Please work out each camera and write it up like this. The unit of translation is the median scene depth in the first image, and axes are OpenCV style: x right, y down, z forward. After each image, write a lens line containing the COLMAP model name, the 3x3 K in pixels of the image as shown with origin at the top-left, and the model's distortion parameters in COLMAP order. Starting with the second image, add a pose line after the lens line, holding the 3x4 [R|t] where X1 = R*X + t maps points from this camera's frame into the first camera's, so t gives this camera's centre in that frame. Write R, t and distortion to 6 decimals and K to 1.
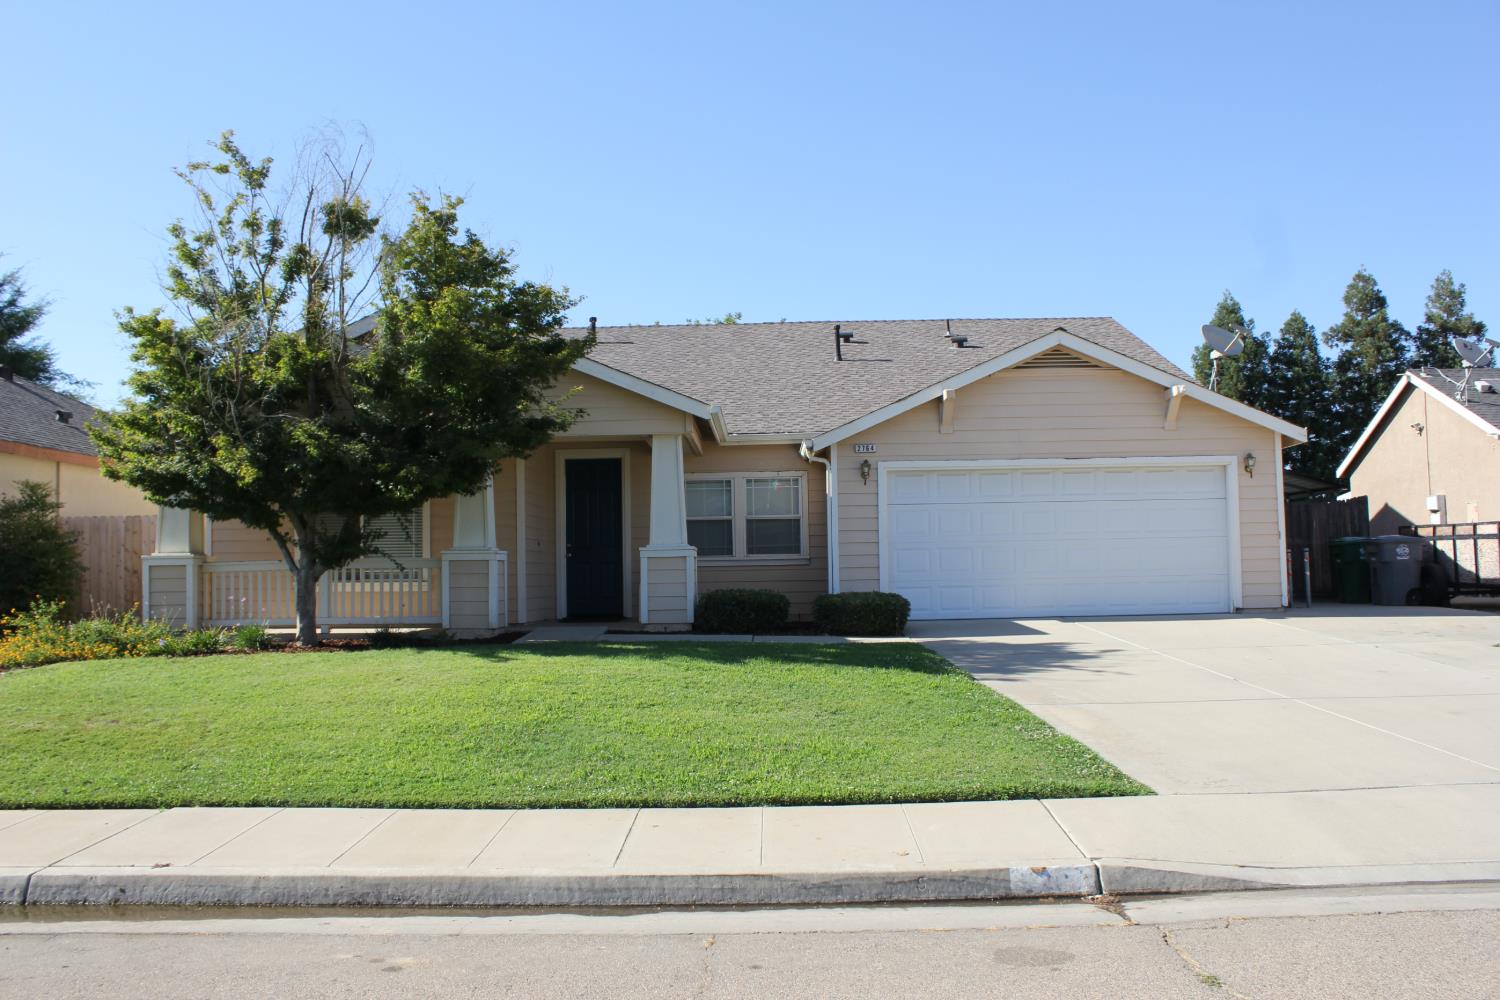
lens RADIAL K [[1249.1, 0, 744.4], [0, 1249.1, 508.1], [0, 0, 1]] dist [-0.142220, 0.097109]
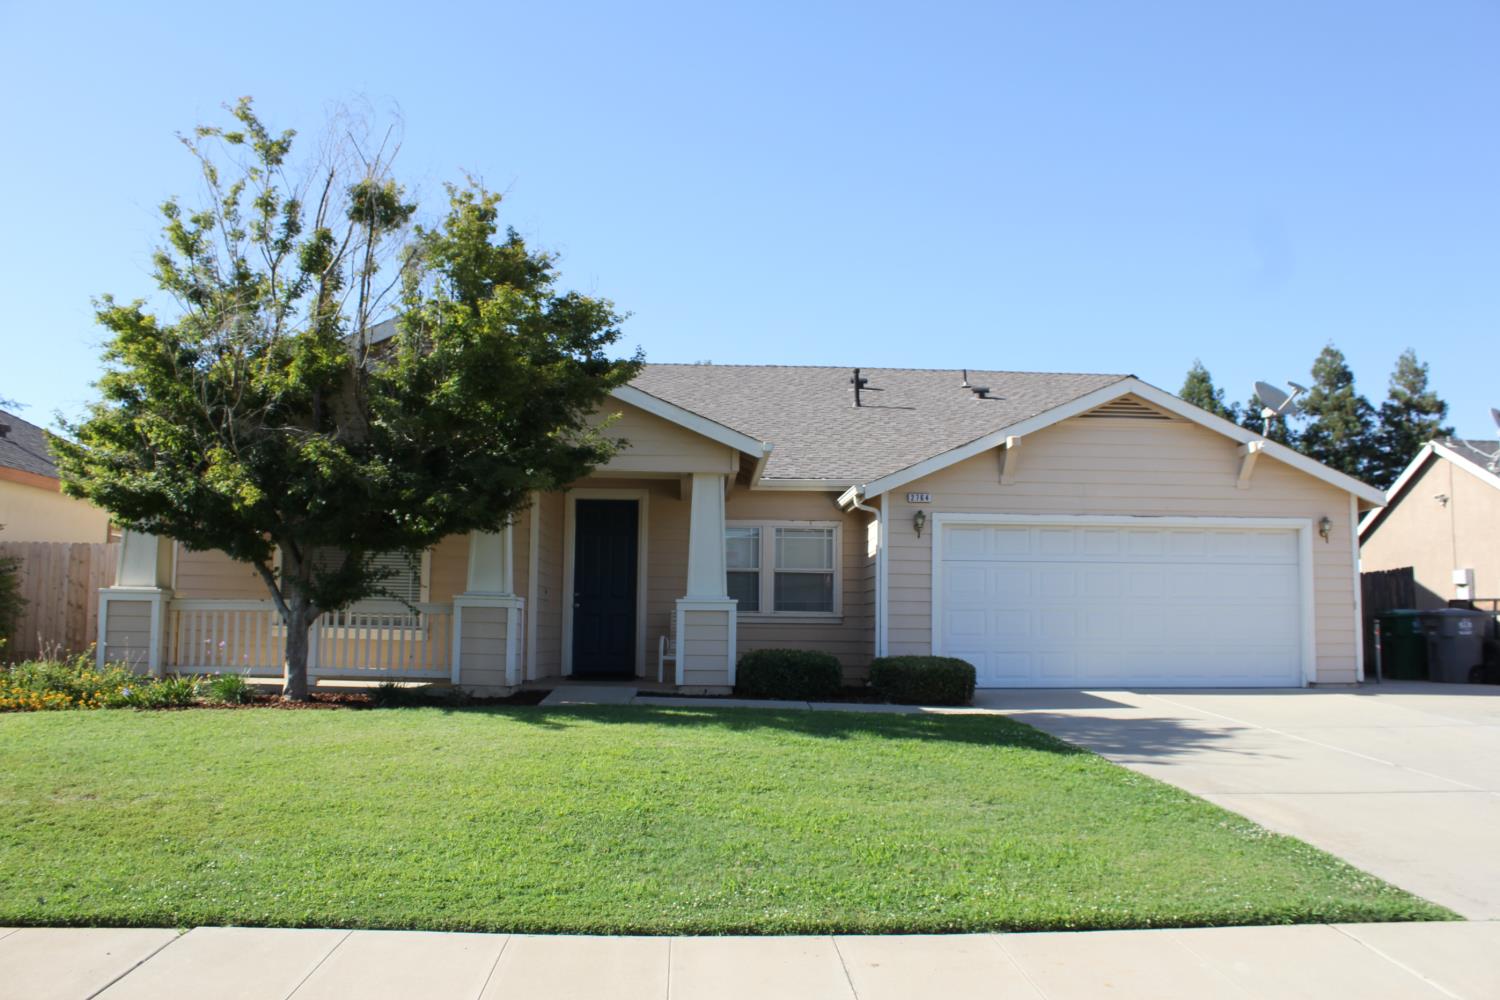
lens RADIAL K [[1249.1, 0, 756.1], [0, 1249.1, 493.3], [0, 0, 1]] dist [-0.142220, 0.097109]
pose [[0.996991, 0.036974, 0.068128, -0.099633], [-0.032916, 0.997670, -0.059751, 0.008642], [-0.070179, 0.057328, 0.995886, 0.120073]]
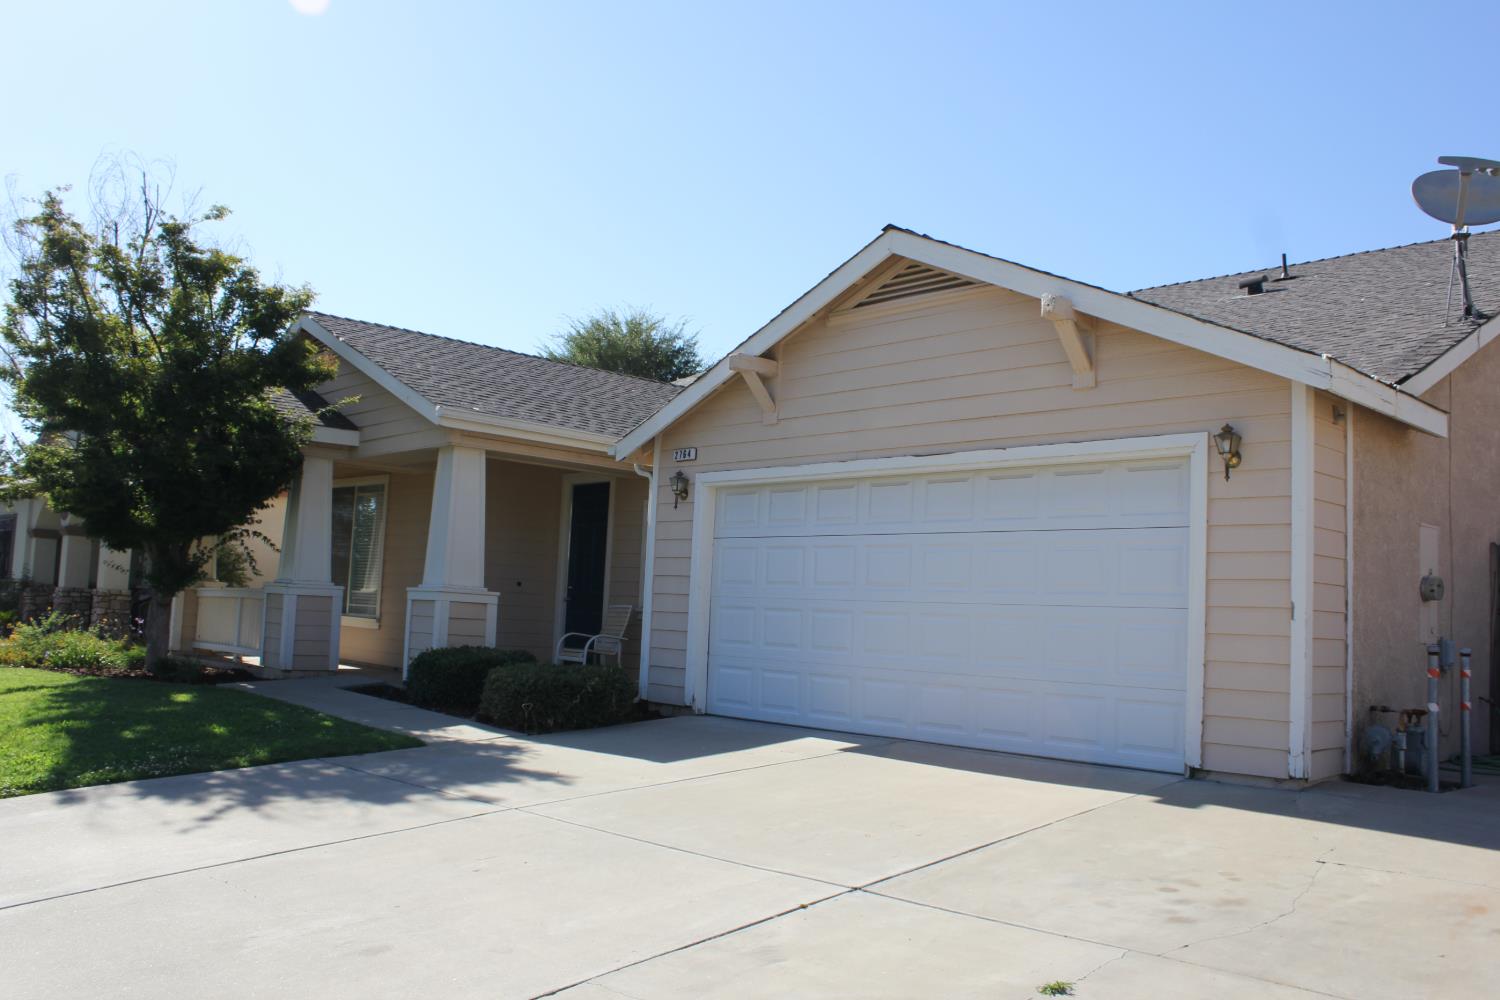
lens RADIAL K [[1249.1, 0, 748.7], [0, 1249.1, 495.0], [0, 0, 1]] dist [-0.142220, 0.097109]
pose [[0.690353, -0.021728, -0.723146, 0.724136], [-0.004148, 0.999414, -0.033989, -0.003539], [0.723461, 0.026464, 0.689858, 0.661646]]
